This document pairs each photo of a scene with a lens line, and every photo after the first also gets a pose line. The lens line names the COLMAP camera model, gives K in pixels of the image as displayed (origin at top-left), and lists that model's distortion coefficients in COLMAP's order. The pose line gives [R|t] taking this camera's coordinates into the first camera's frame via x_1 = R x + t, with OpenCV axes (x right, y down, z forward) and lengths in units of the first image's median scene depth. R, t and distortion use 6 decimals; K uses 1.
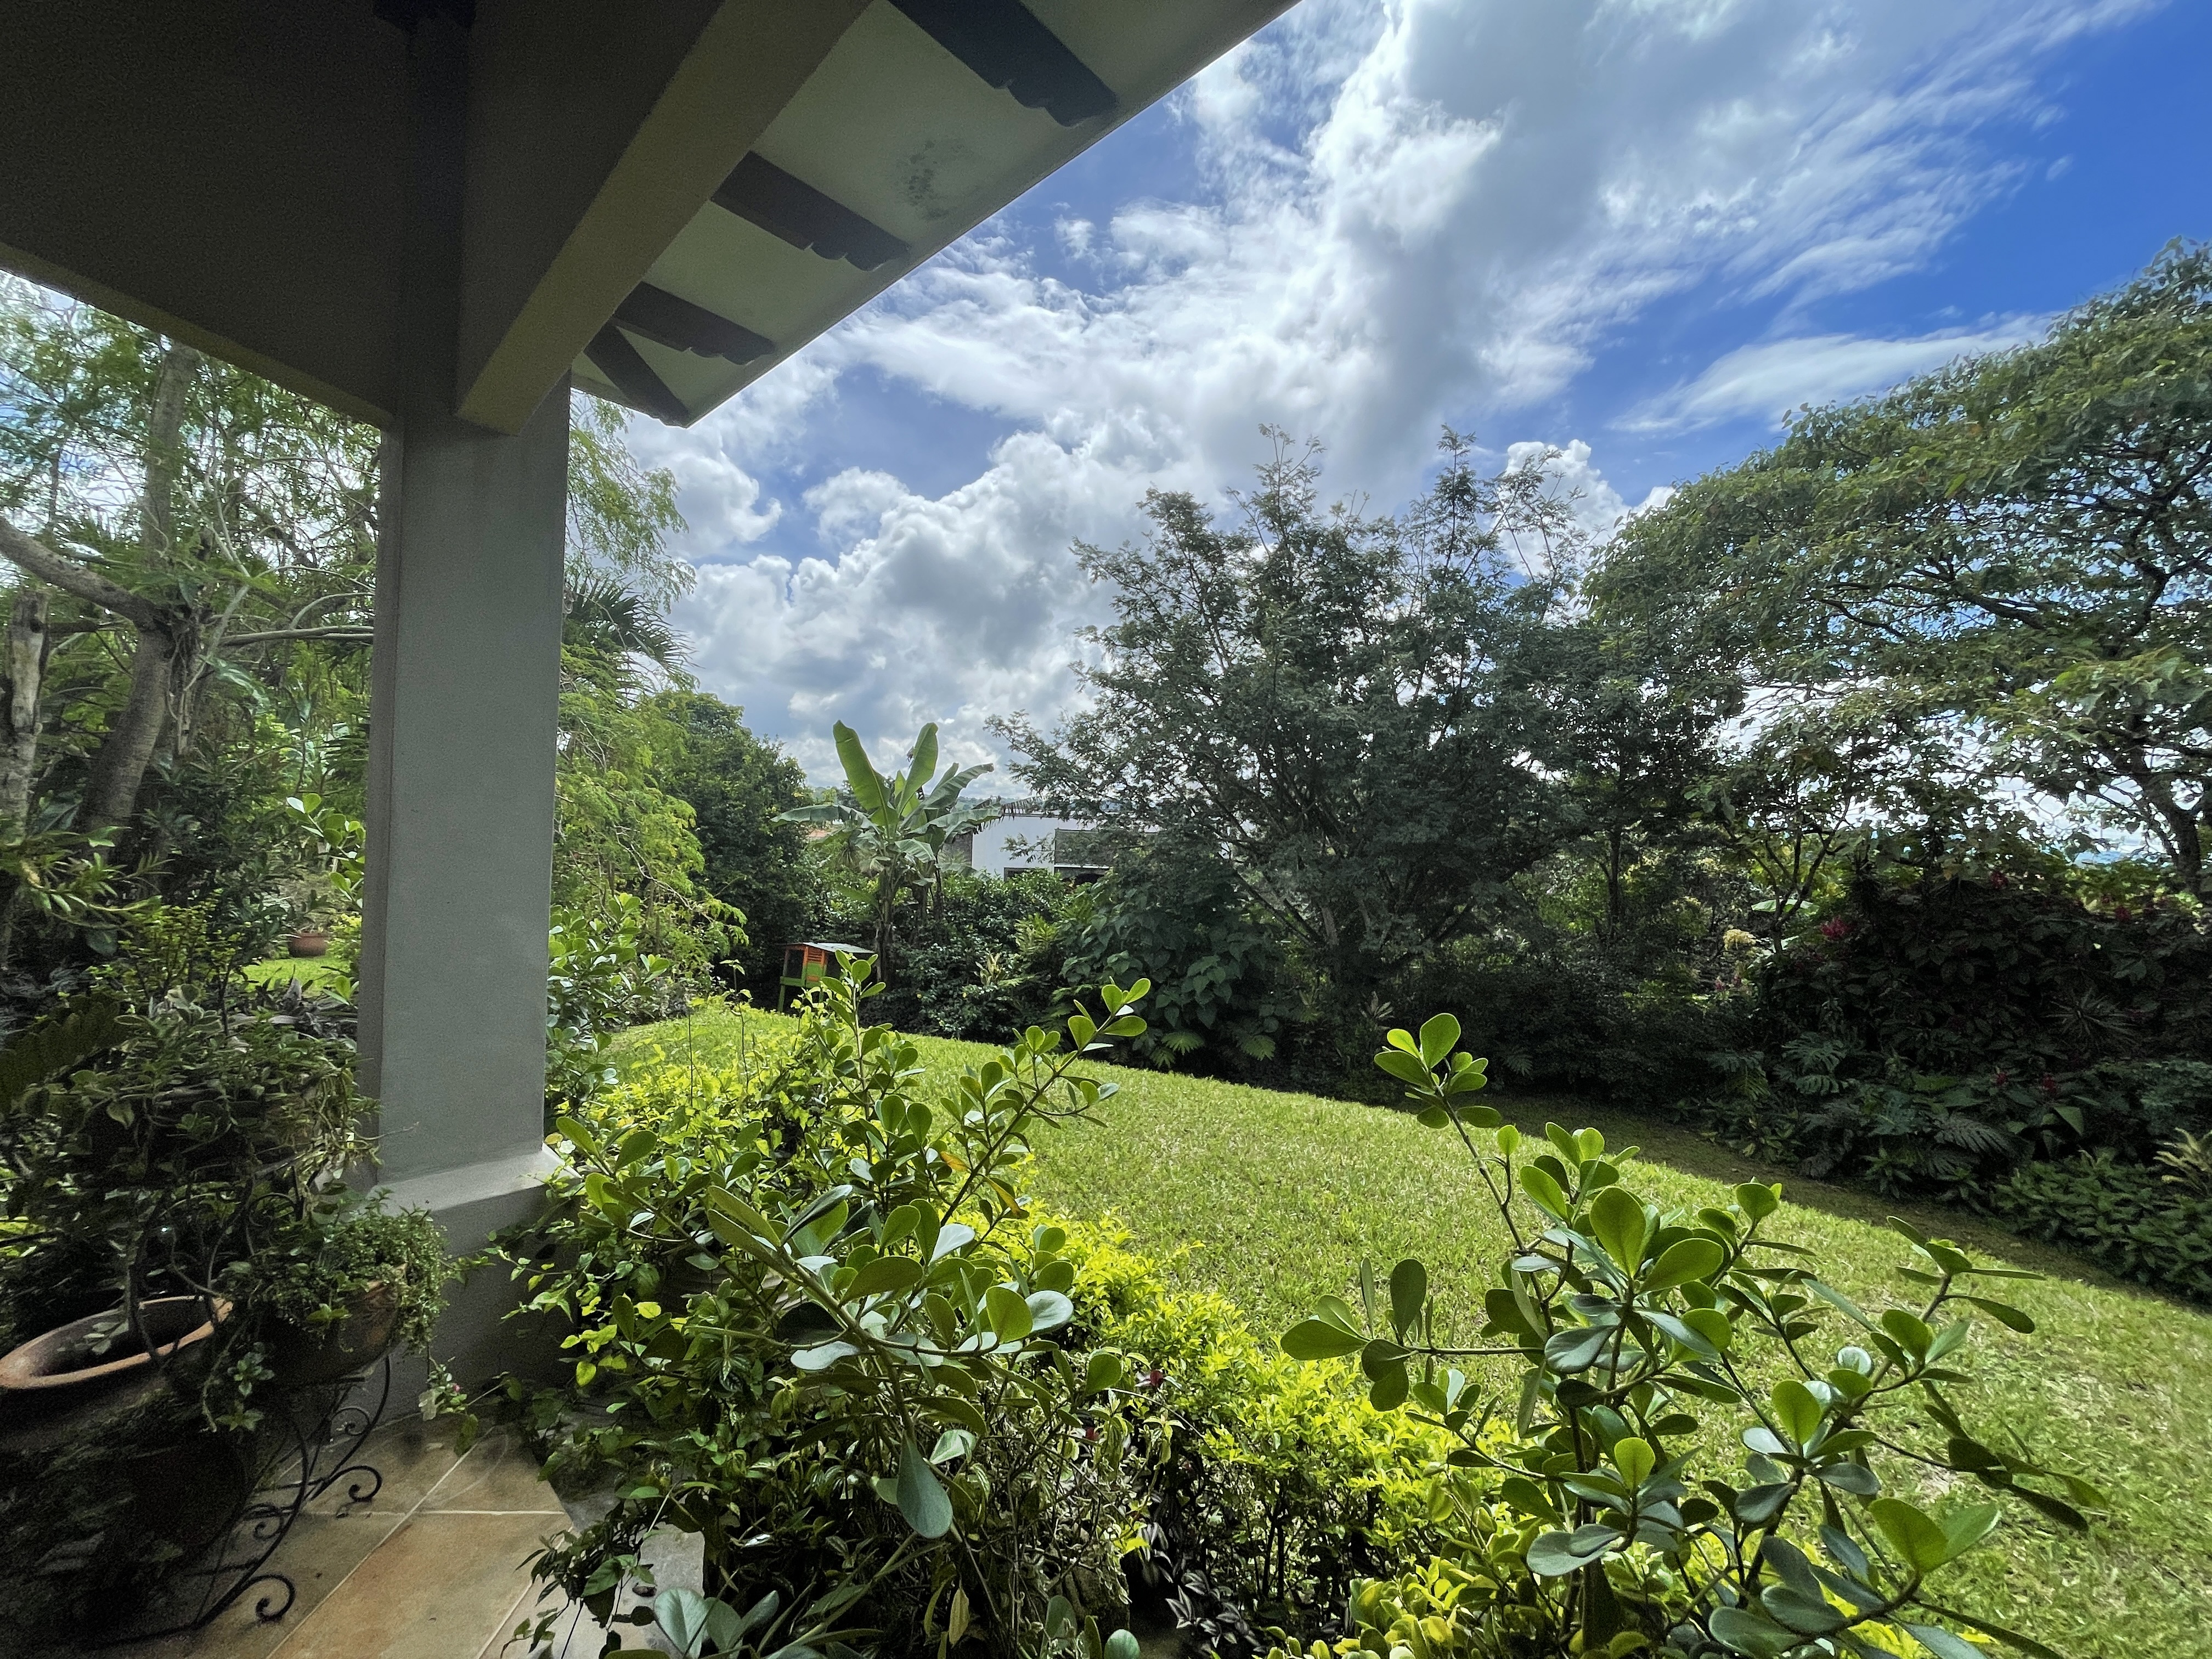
lens RADIAL K [[886.0, 0, 1108.9], [0, 886.0, 822.5], [0, 0, 1]] dist [-0.002127, -0.000034]
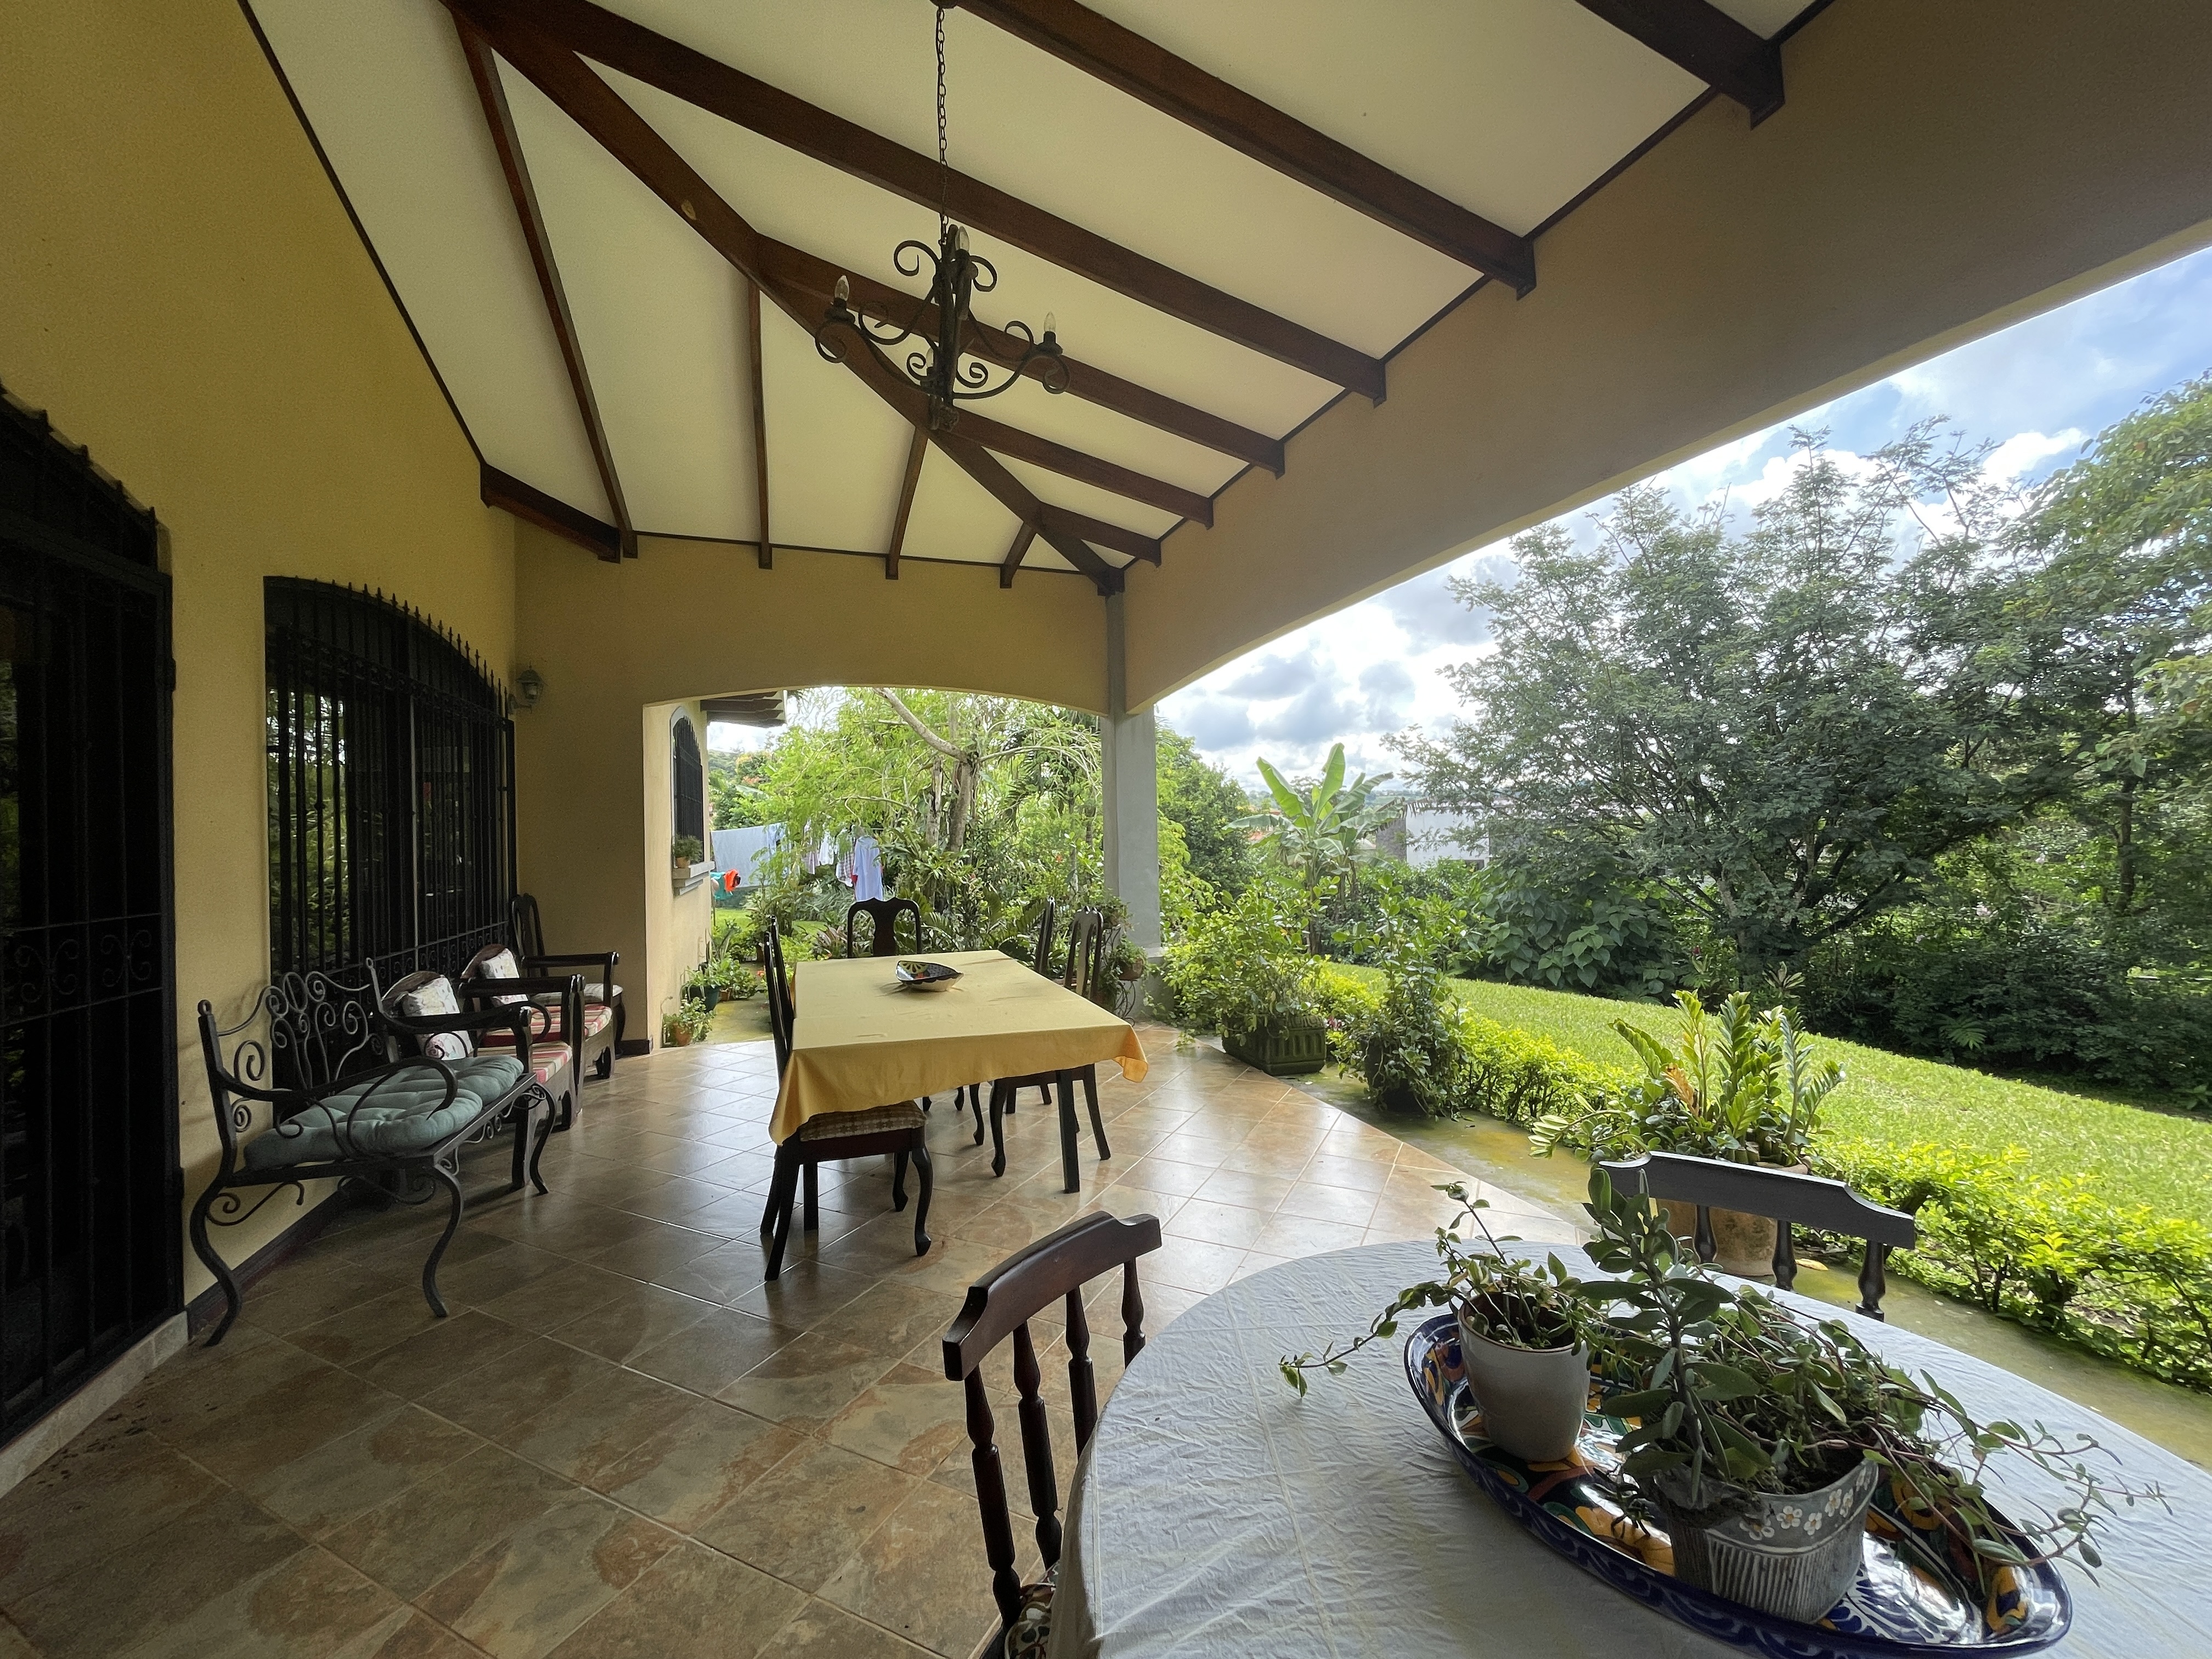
lens RADIAL K [[886.0, 0, 1105.7], [0, 886.0, 839.0], [0, 0, 1]] dist [-0.002127, -0.000034]
pose [[0.879434, -0.050276, -0.473358, 0.098199], [0.059646, 0.998208, 0.004794, -0.003847], [0.472269, -0.032450, 0.880857, -0.268240]]
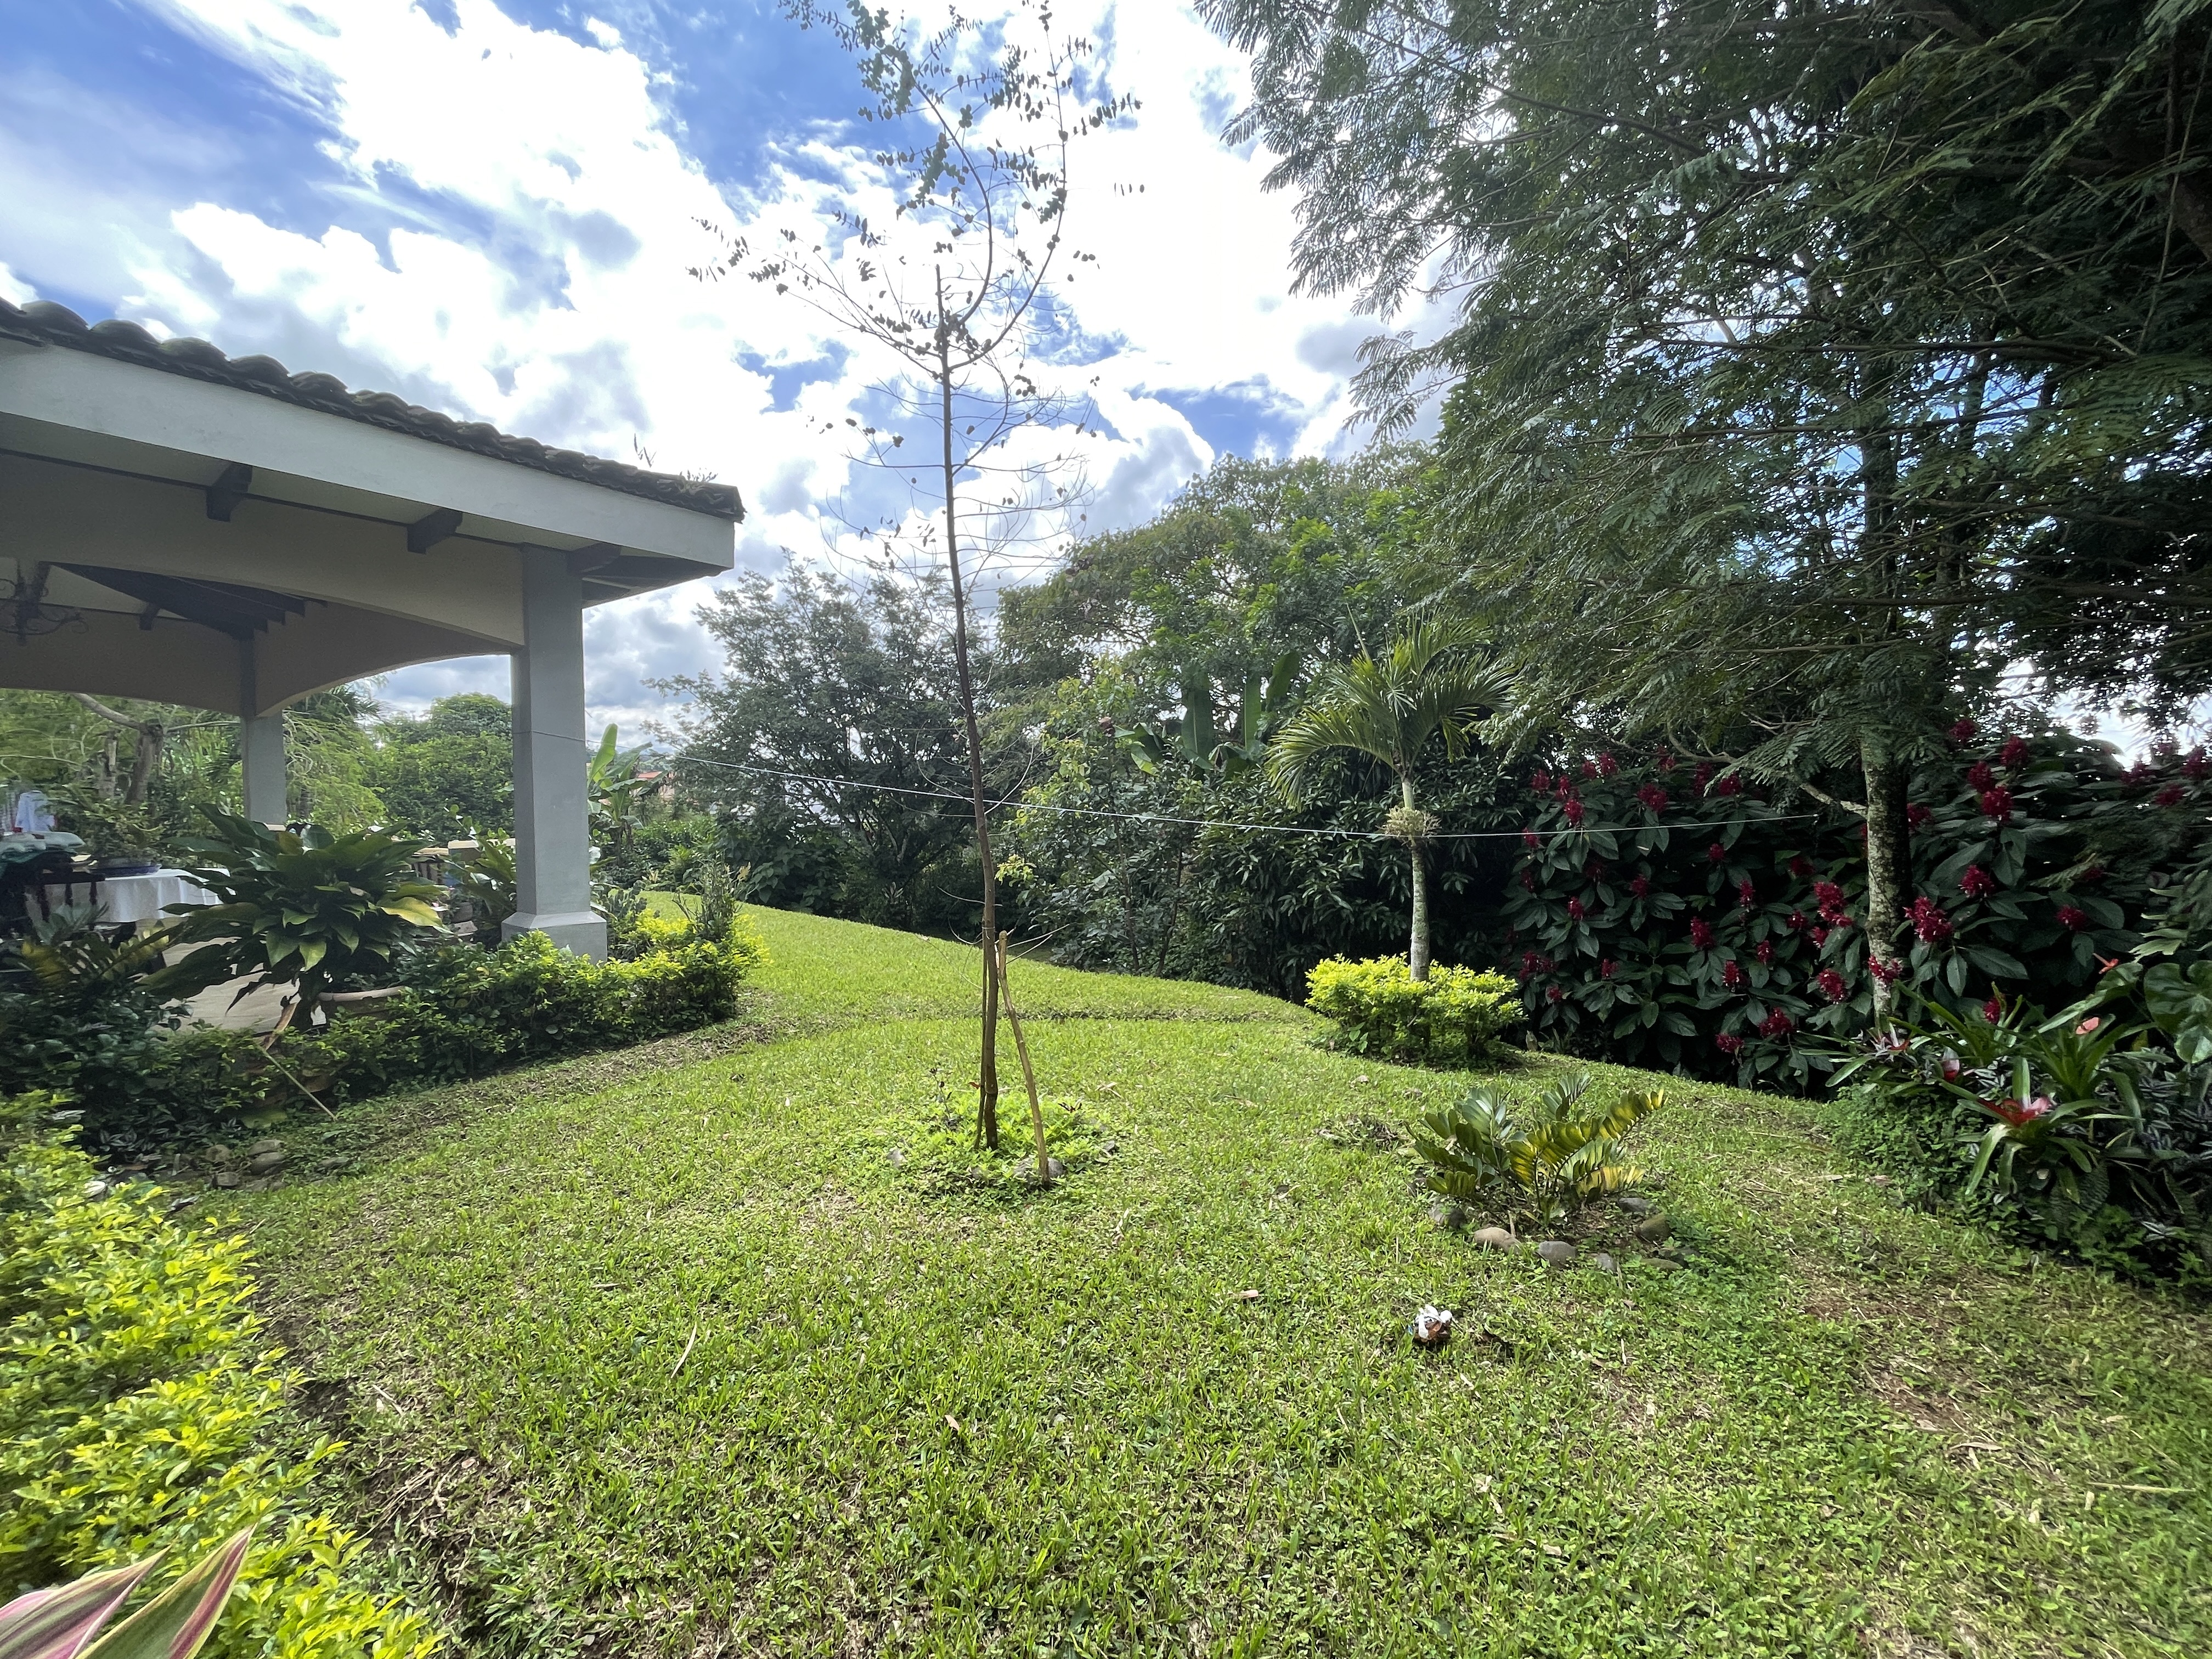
lens RADIAL K [[886.0, 0, 1113.0], [0, 886.0, 833.7], [0, 0, 1]] dist [-0.002127, -0.000034]
pose [[0.994637, -0.038785, 0.095875, 0.541402], [0.032877, 0.997506, 0.062452, 0.008286], [-0.098058, -0.058965, 0.993432, -0.673370]]
